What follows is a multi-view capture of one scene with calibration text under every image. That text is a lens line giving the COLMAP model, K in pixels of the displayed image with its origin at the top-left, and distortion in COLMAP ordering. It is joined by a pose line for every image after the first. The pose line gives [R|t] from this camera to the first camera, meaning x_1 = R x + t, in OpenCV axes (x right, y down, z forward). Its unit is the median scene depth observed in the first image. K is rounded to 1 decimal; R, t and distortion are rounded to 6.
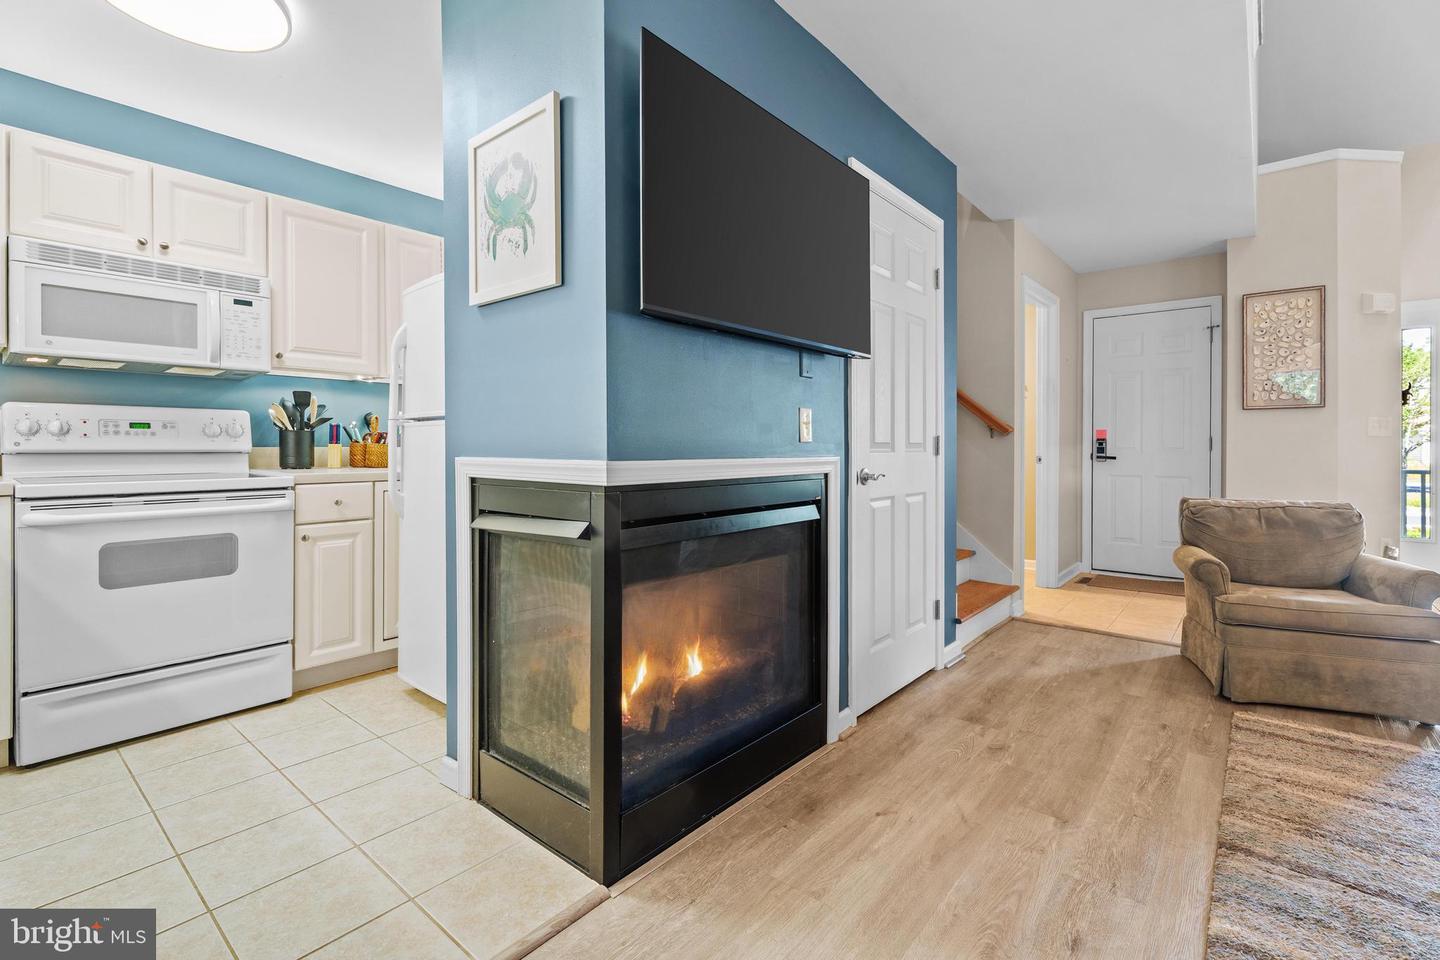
lens RADIAL K [[651.0, 0, 723.7], [0, 651.0, 453.0], [0, 0, 1]] dist [0.000154, -0.001141]
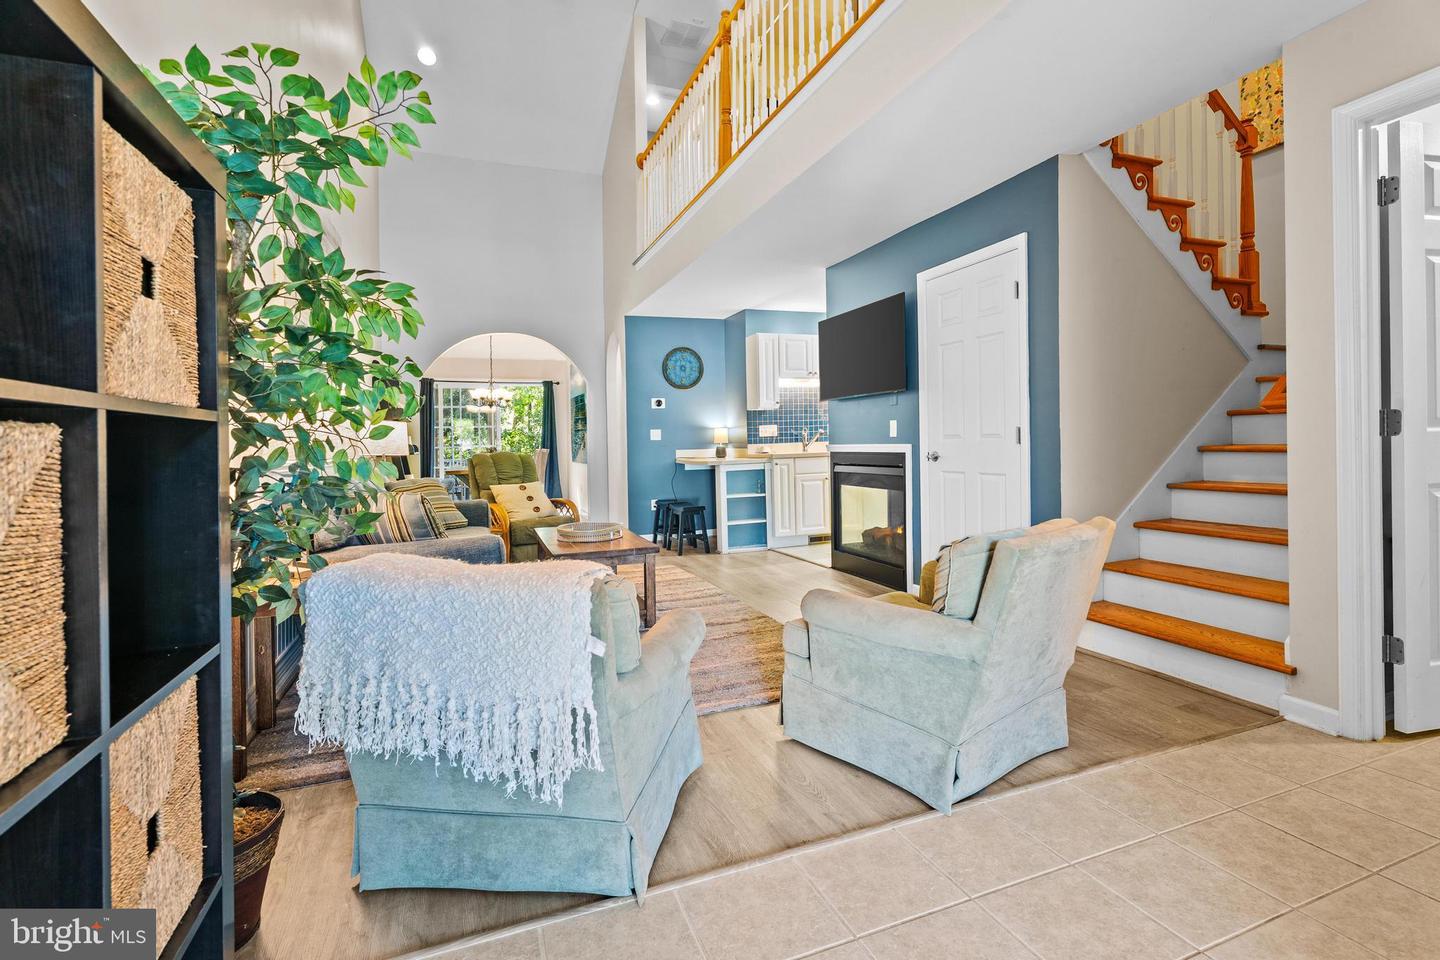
lens RADIAL K [[664.0, 0, 726.4], [0, 664.0, 436.4], [0, 0, 1]] dist [0.006392, 0.000586]
pose [[-0.481990, 0.005045, -0.876162, 1.881961], [0.016473, 0.999859, -0.003305, -0.017095], [0.876022, -0.016026, -0.482005, 1.305765]]
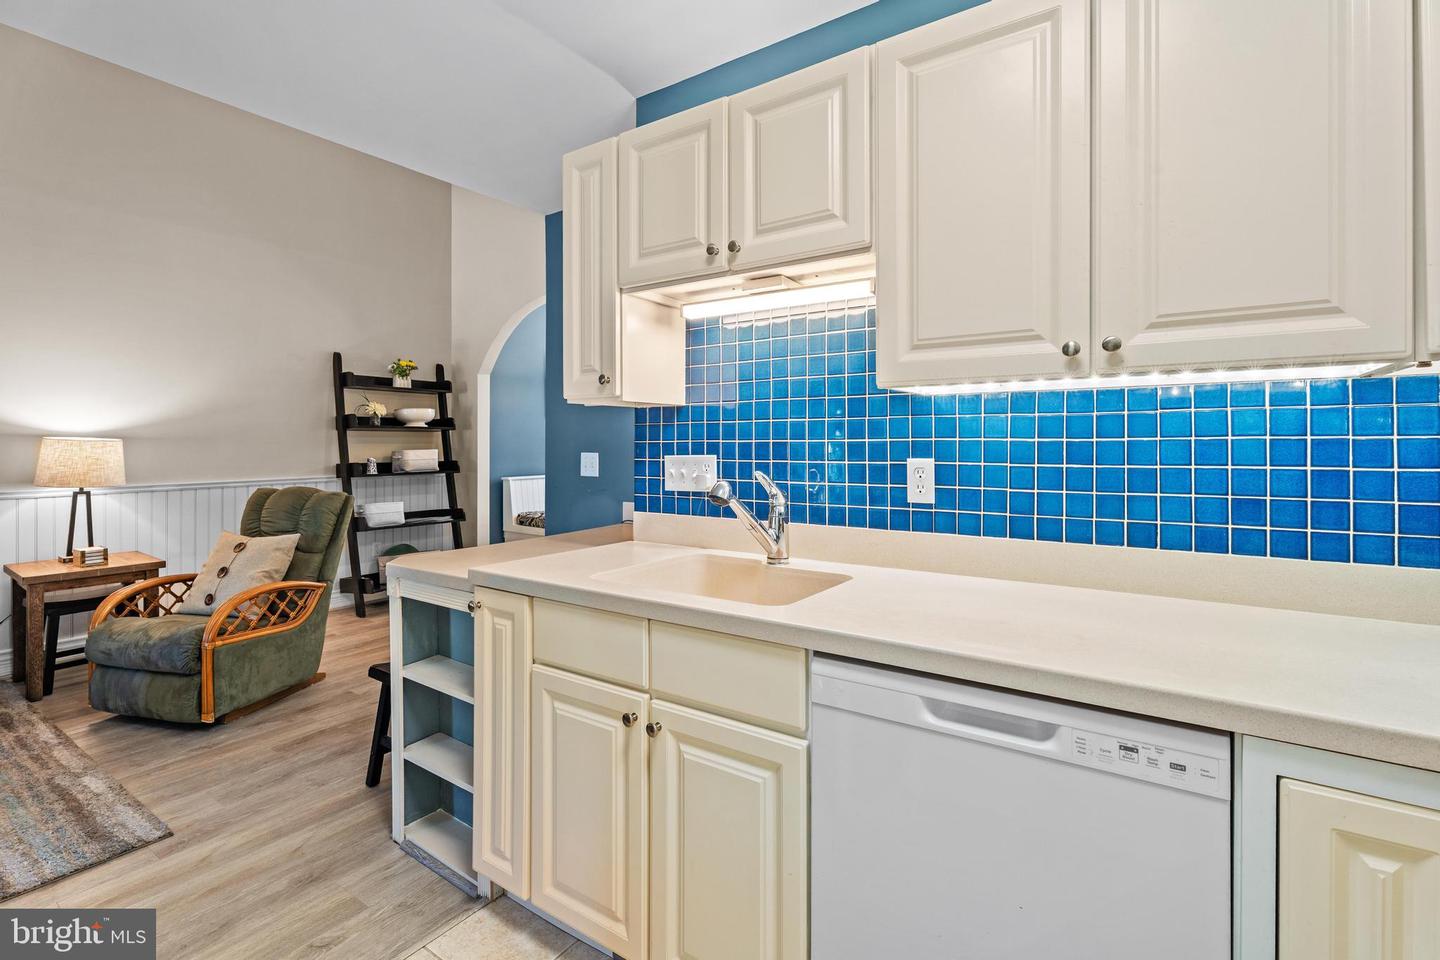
lens RADIAL K [[657.9, 0, 719.5], [0, 657.9, 446.4], [0, 0, 1]] dist [0.000708, 0.000112]
pose [[-0.995638, 0.004459, -0.093189, -0.559141], [0.002752, 0.999826, 0.018439, -0.095337], [0.093255, 0.018102, -0.995478, 0.963507]]
